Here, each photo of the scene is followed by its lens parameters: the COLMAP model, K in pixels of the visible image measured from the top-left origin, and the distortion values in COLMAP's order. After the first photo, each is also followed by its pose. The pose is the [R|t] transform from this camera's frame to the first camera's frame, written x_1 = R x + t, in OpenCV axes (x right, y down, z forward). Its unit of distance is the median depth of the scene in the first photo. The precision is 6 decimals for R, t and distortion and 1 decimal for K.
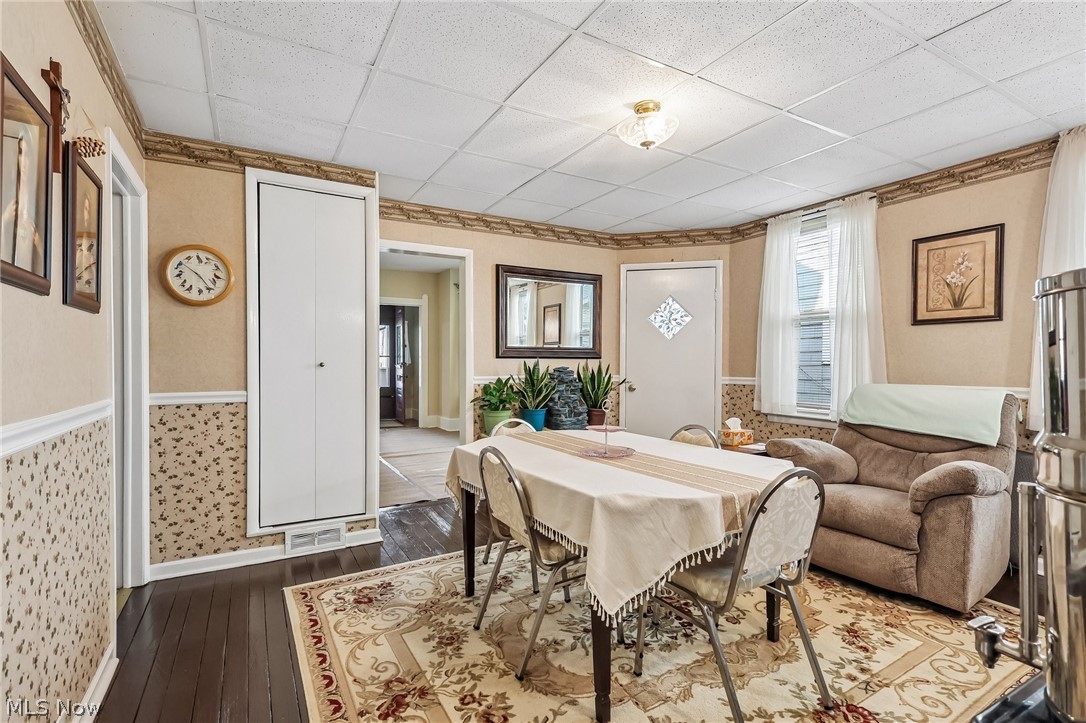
lens RADIAL K [[504.4, 0, 535.5], [0, 504.4, 364.0], [0, 0, 1]] dist [0.002615, -0.000969]
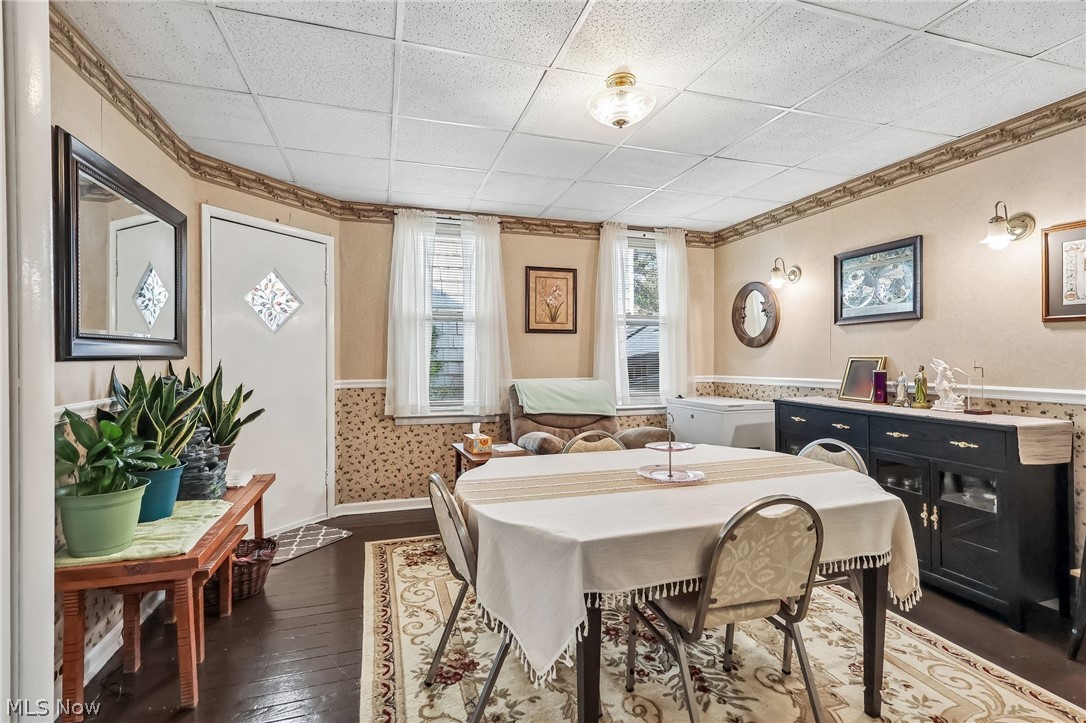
lens RADIAL K [[504.4, 0, 546.2], [0, 504.4, 356.4], [0, 0, 1]] dist [0.002615, -0.000969]
pose [[0.208232, -0.004547, 0.978069, -0.428616], [0.003005, 0.999987, 0.004010, -0.018211], [-0.978075, 0.002104, 0.208243, 0.587390]]
